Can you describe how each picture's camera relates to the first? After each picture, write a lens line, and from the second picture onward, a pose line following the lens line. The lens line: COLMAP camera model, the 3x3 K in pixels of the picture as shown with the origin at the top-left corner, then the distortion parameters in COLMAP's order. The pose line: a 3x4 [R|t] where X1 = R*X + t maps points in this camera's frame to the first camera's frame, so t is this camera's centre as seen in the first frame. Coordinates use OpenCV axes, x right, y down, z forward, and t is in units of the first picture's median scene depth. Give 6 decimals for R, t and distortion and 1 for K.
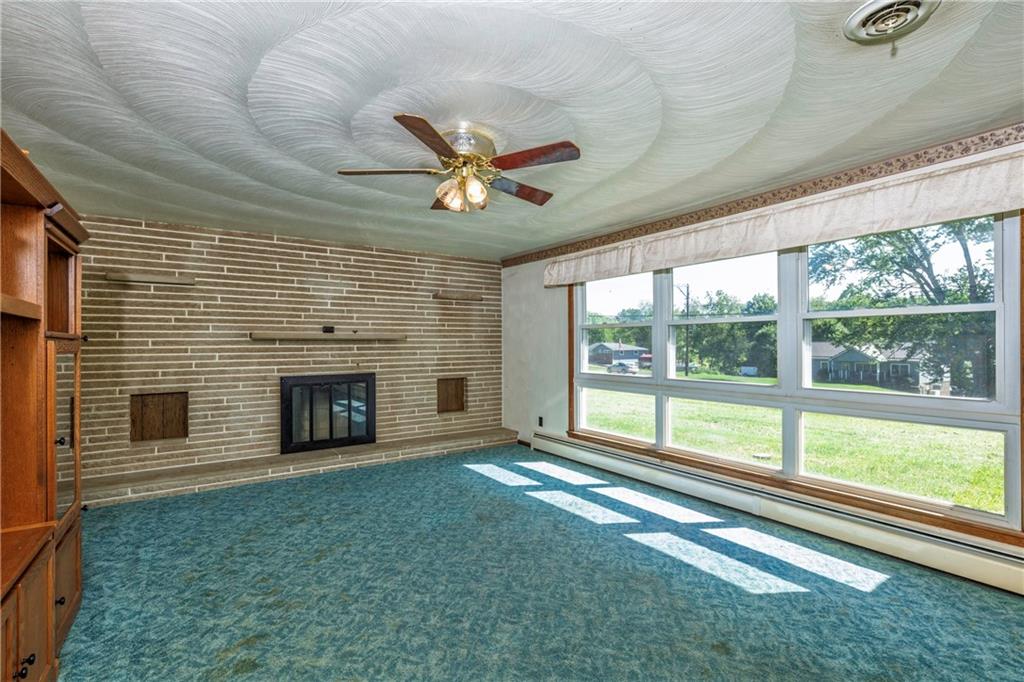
lens RADIAL K [[461.1, 0, 512.9], [0, 461.1, 349.4], [0, 0, 1]] dist [0.002746, 0.000399]
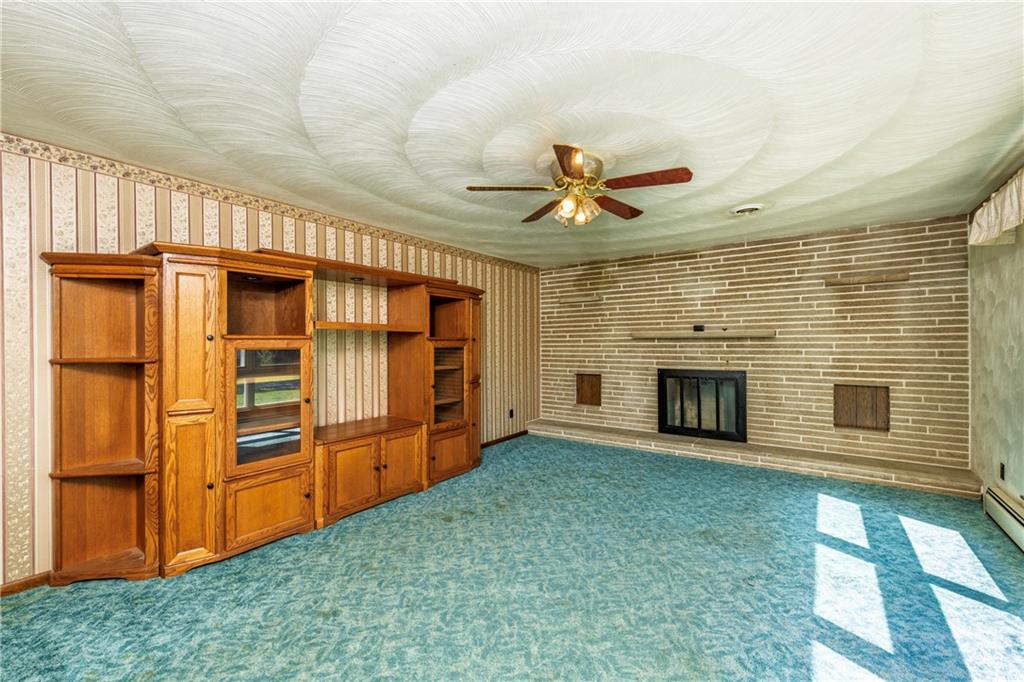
lens RADIAL K [[431.0, 0, 515.7], [0, 431.0, 344.7], [0, 0, 1]] dist [0.001917, 0.000172]
pose [[0.343463, 0.005573, -0.939150, 0.427718], [-0.008504, 0.999960, 0.002824, -0.003630], [0.939128, 0.007016, 0.343496, 0.254986]]
